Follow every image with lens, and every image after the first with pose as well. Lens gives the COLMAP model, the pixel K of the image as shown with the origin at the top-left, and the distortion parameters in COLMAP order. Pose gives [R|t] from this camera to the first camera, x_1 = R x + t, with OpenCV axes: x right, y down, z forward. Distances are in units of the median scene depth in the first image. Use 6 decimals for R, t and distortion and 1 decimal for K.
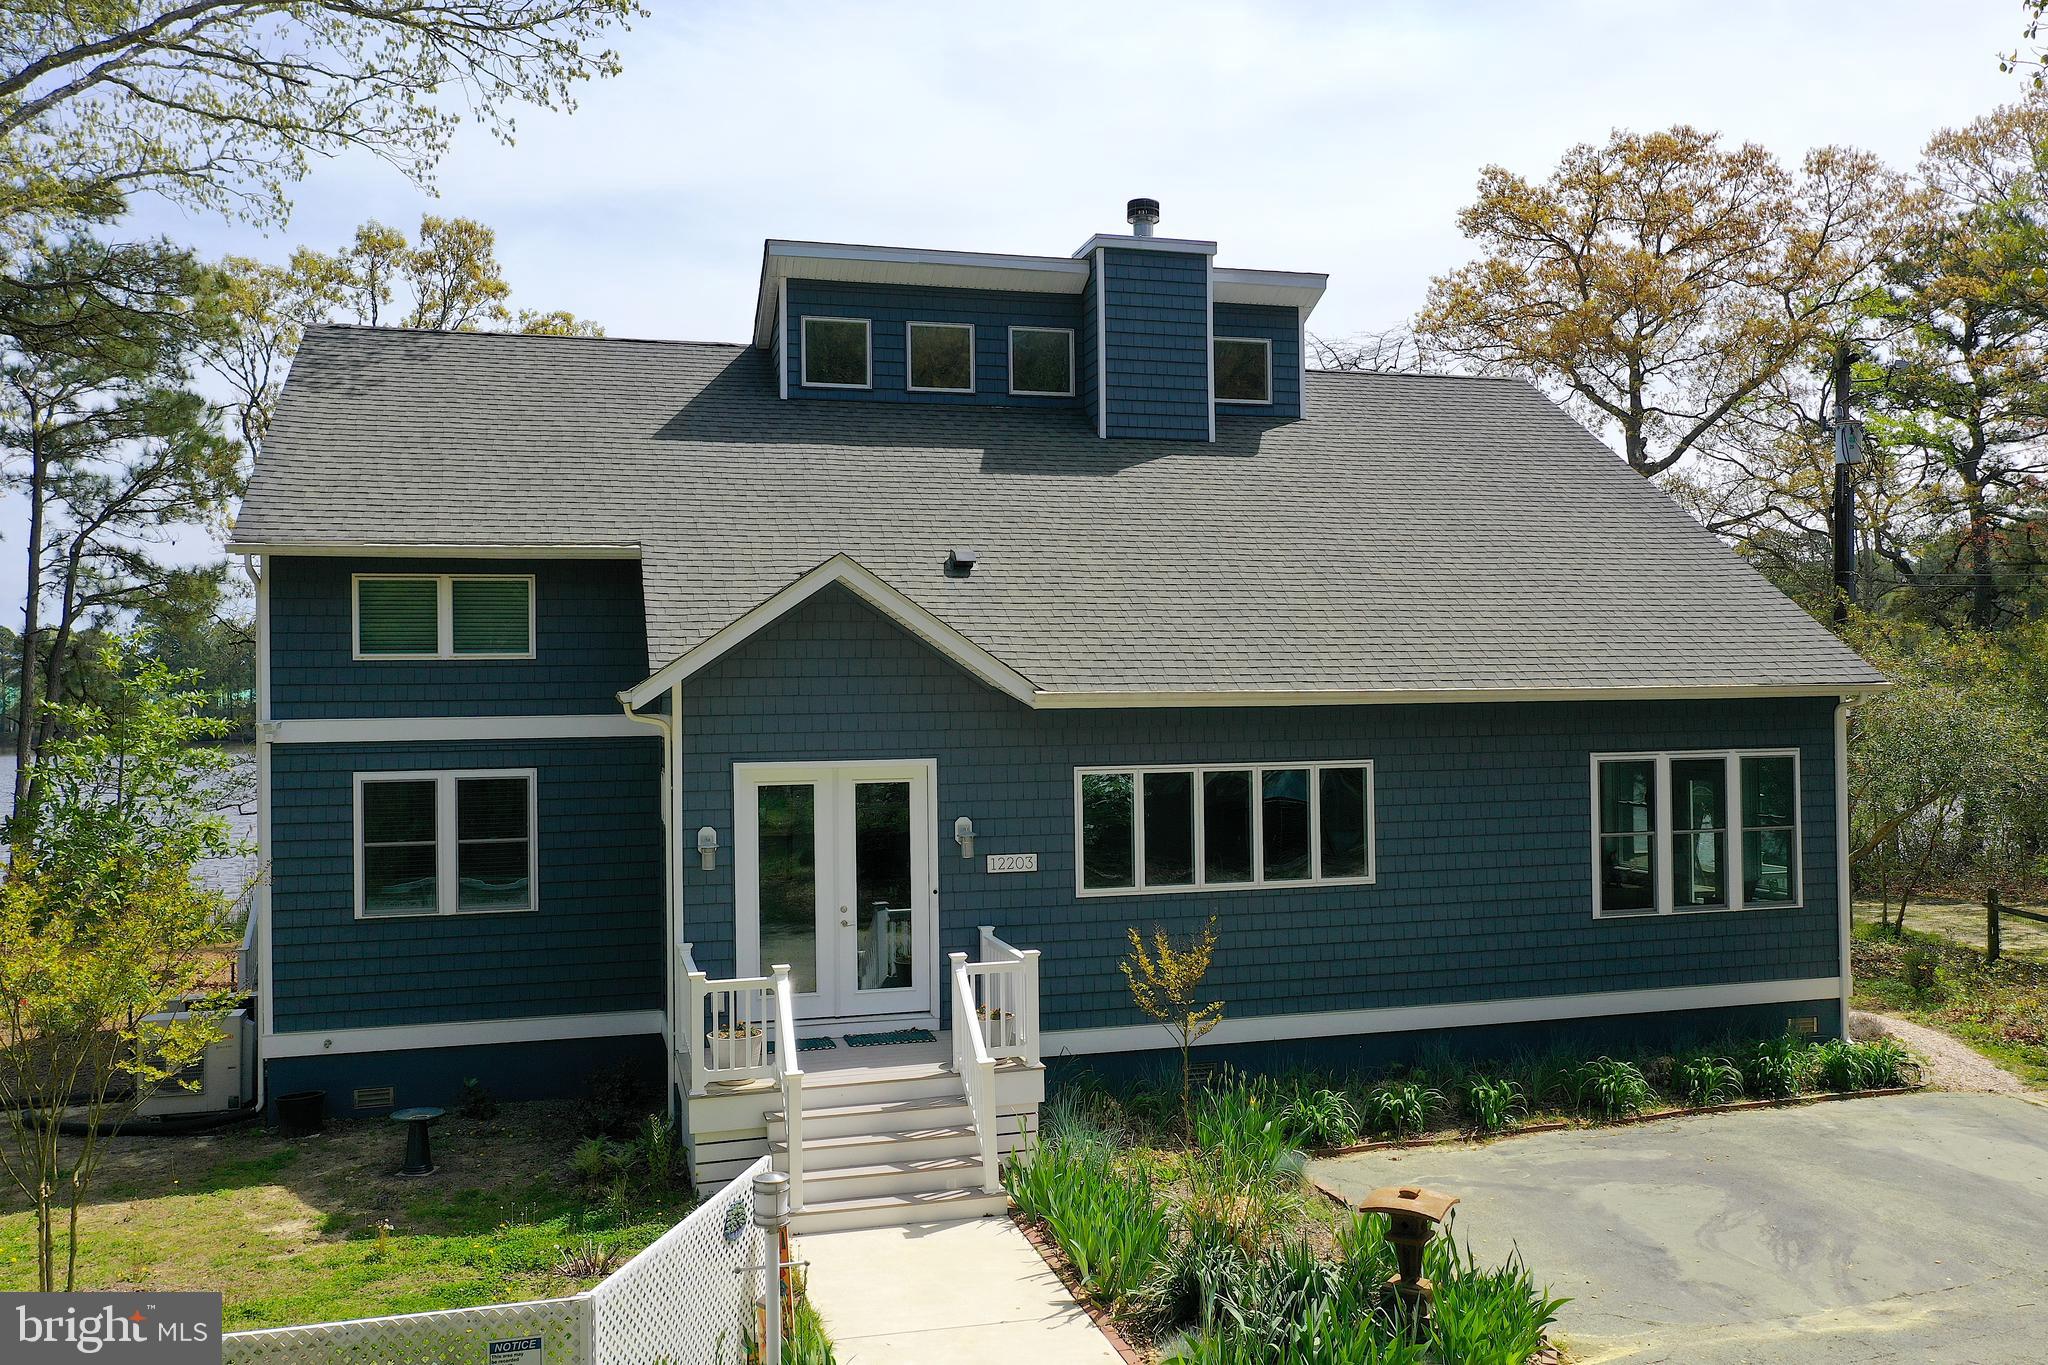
lens RADIAL K [[1620.0, 0, 1034.0], [0, 1620.0, 684.6], [0, 0, 1]] dist [-0.000487, 0.001527]
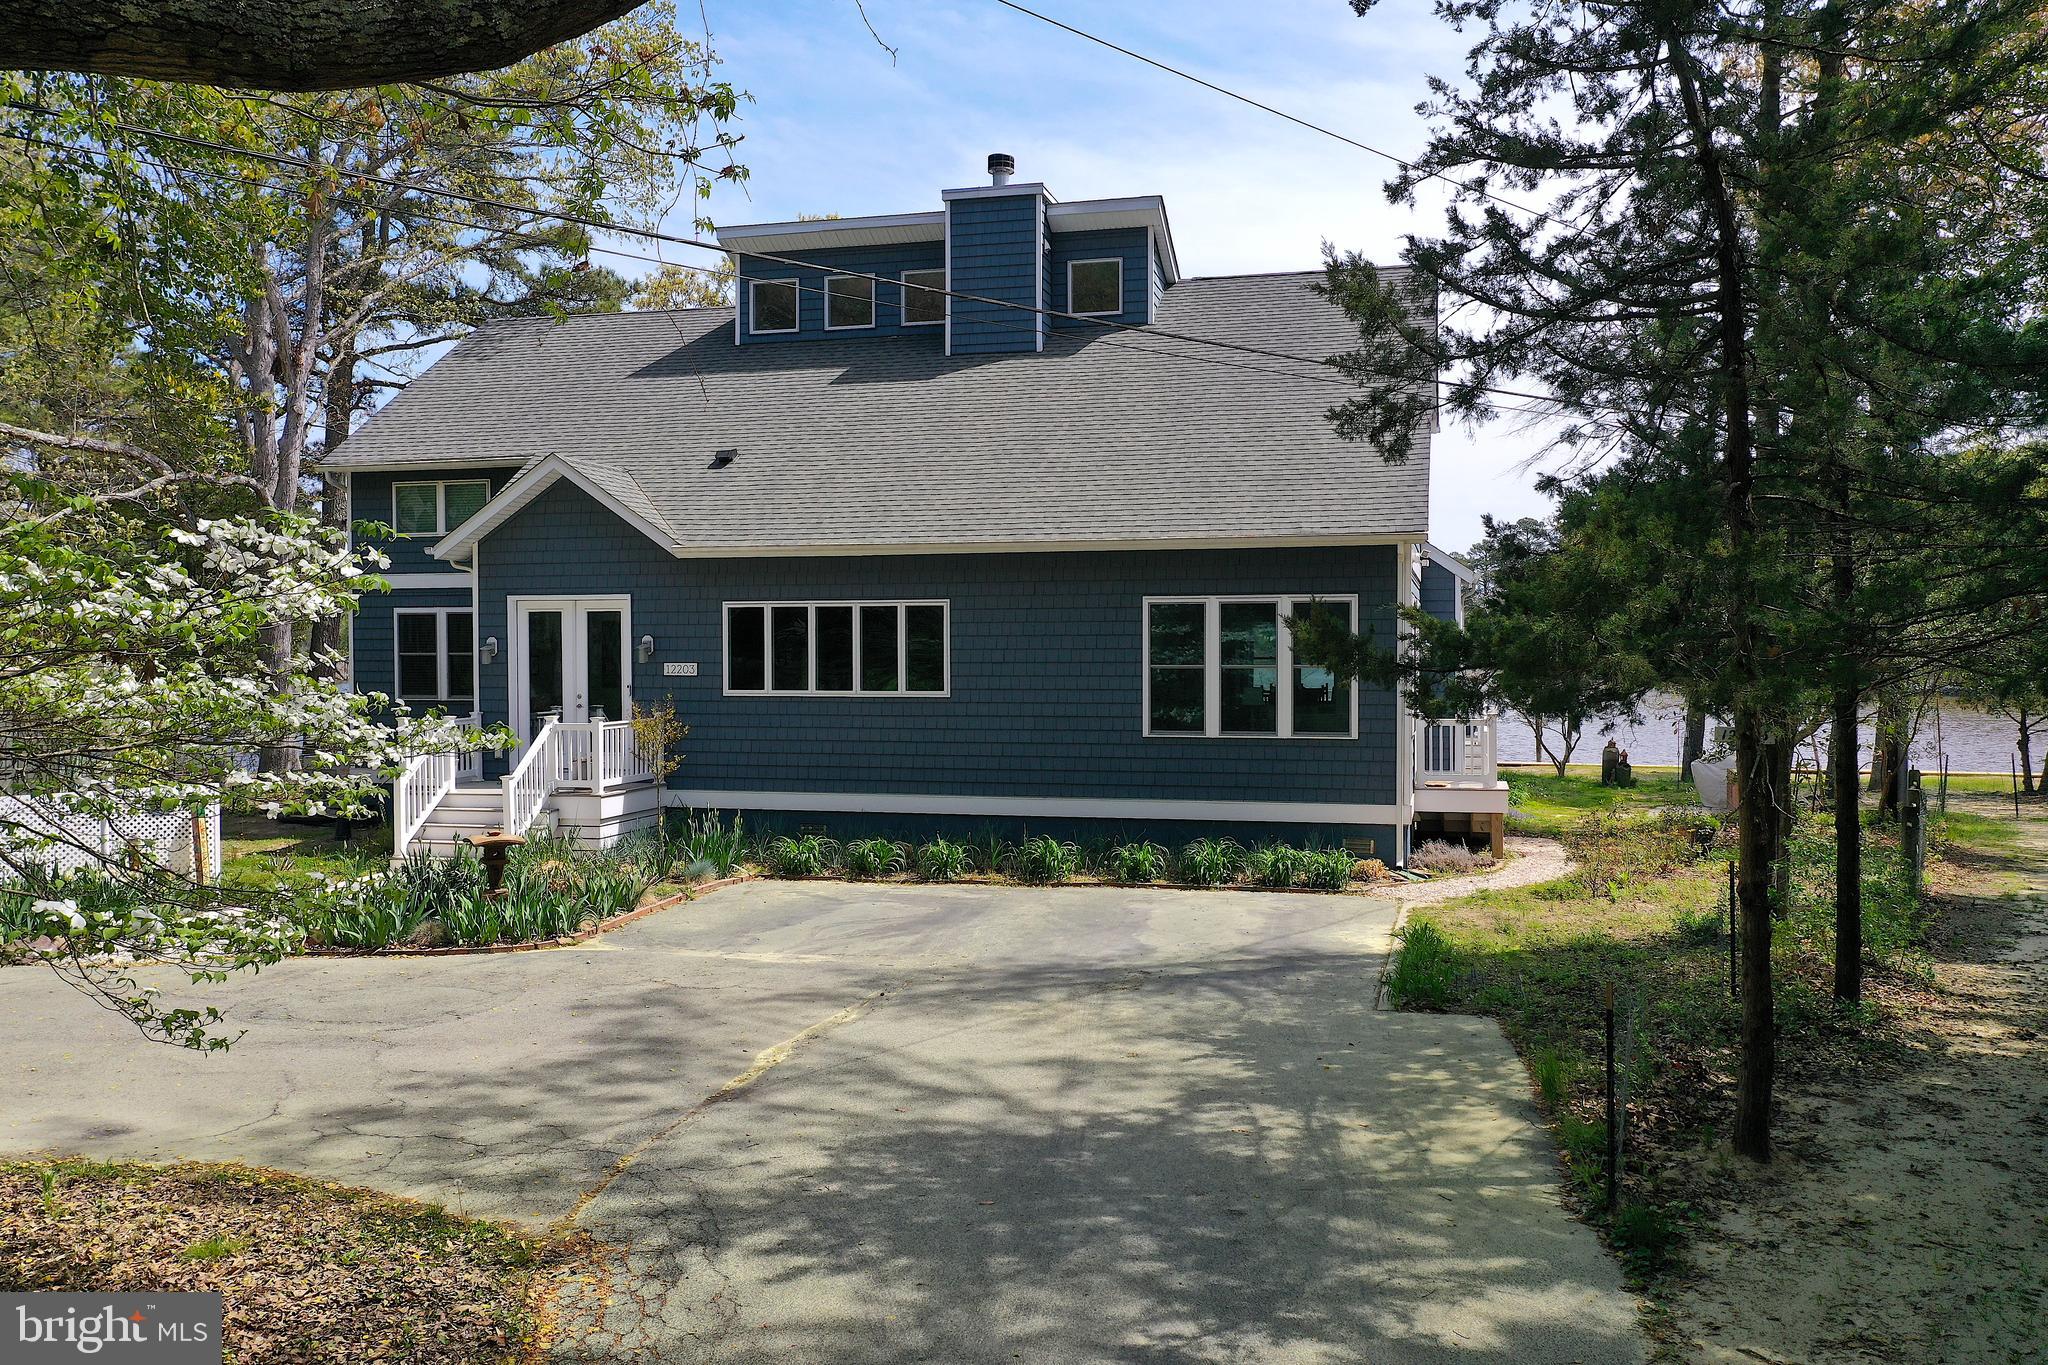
lens RADIAL K [[1620.0, 0, 1034.0], [0, 1620.0, 684.6], [0, 0, 1]] dist [-0.000487, 0.001527]
pose [[0.867651, 0.023344, -0.496626, 0.889383], [-0.003978, 0.999191, 0.040017, 0.061530], [0.497158, -0.032745, 0.867042, -0.064992]]
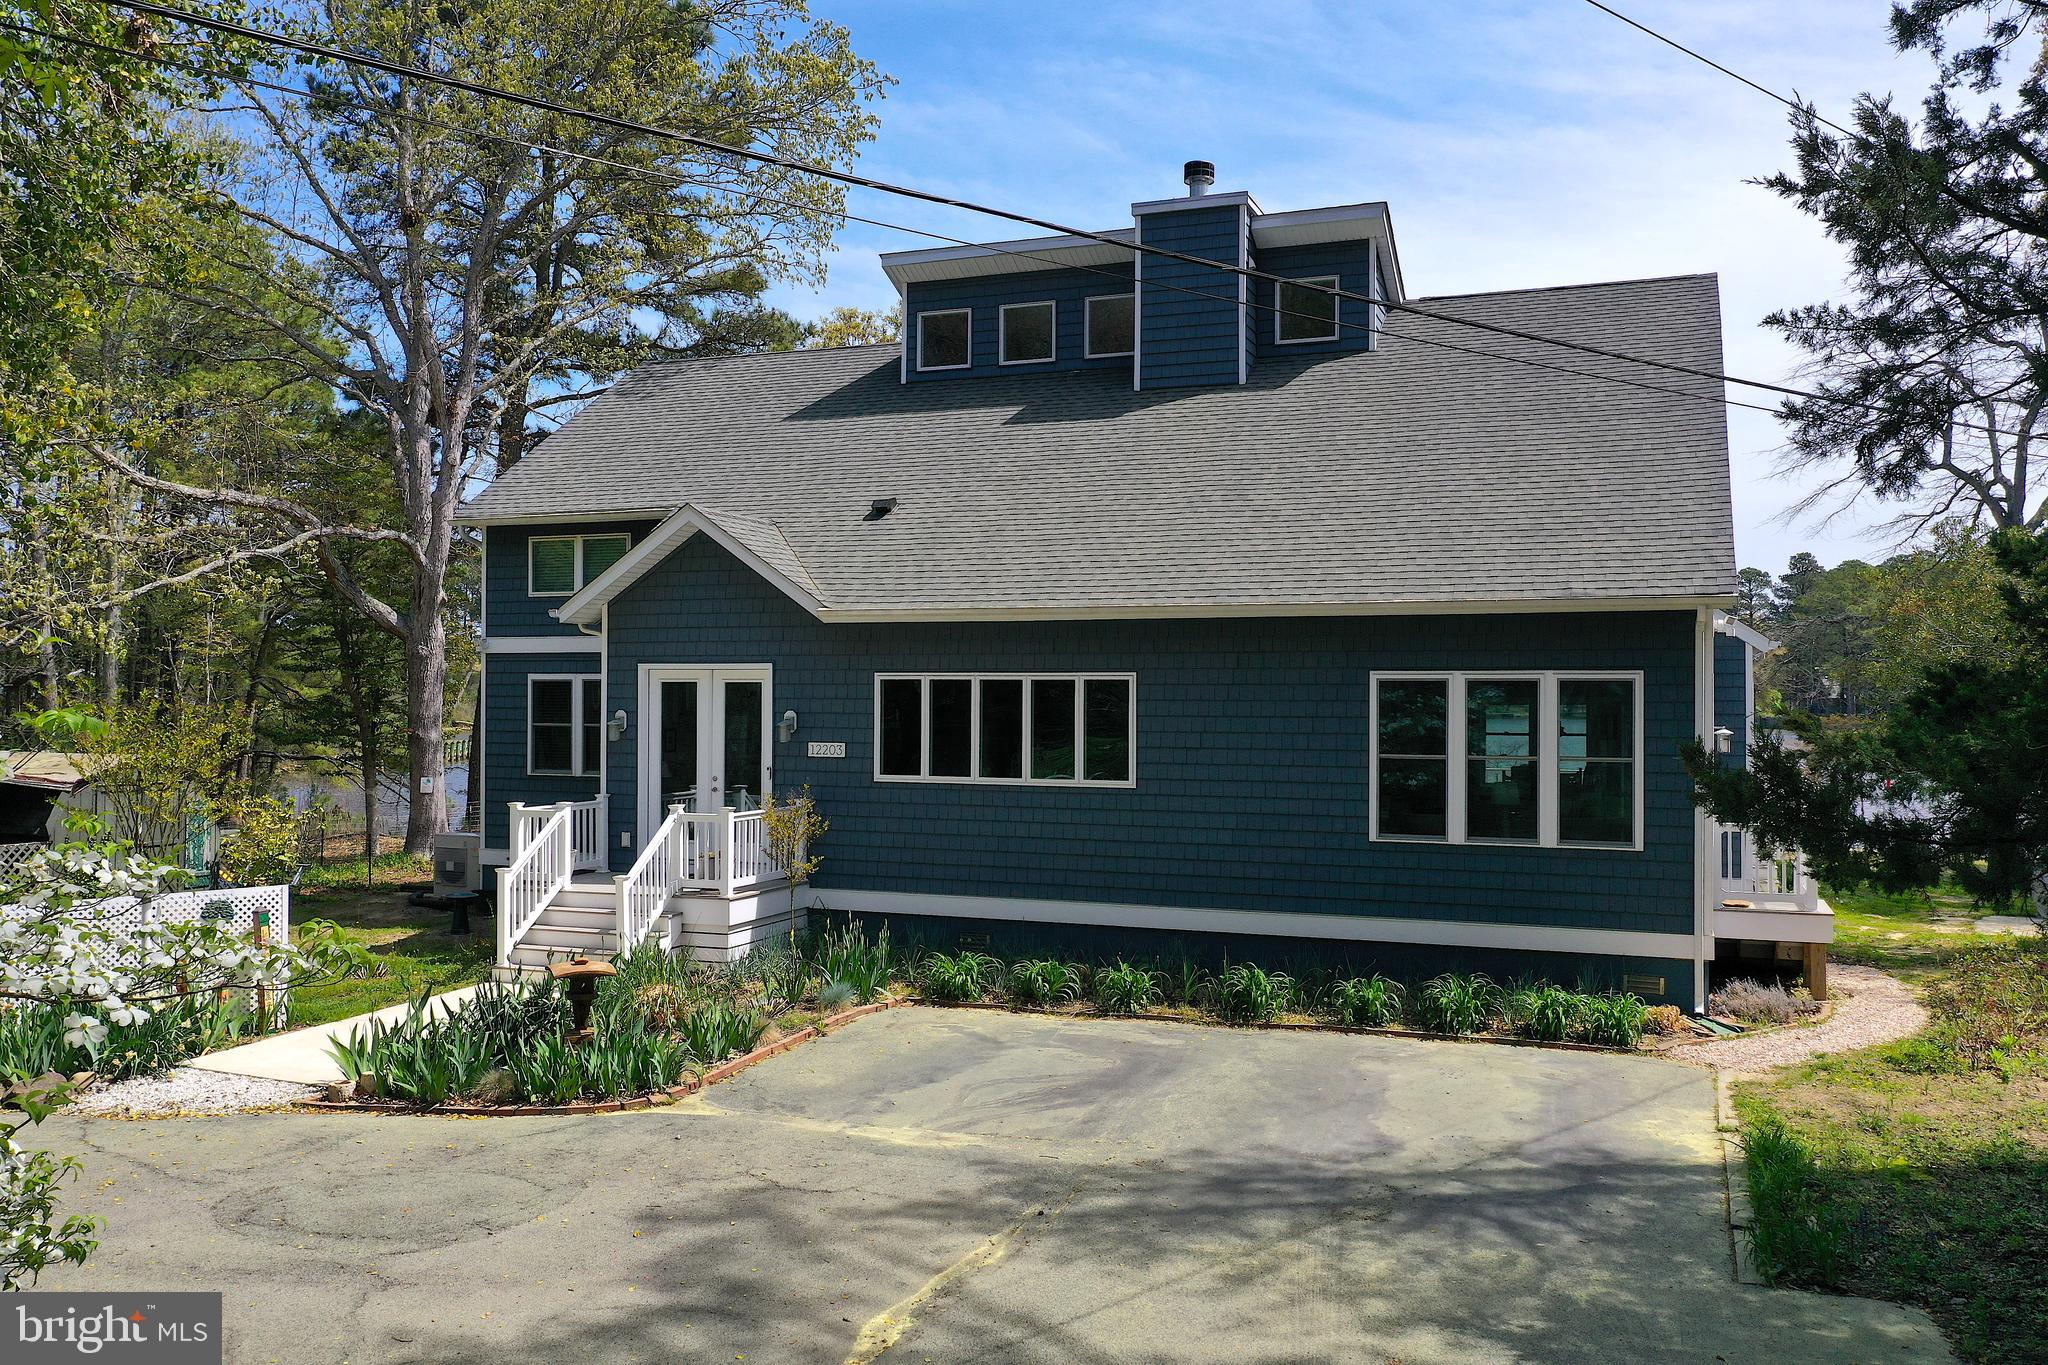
lens RADIAL K [[1620.0, 0, 1034.0], [0, 1620.0, 684.6], [0, 0, 1]] dist [-0.000487, 0.001527]
pose [[0.804052, 0.013089, -0.594414, 0.784731], [-0.009232, 0.999912, 0.009529, 0.044514], [0.594487, -0.002174, 0.804103, 0.099787]]
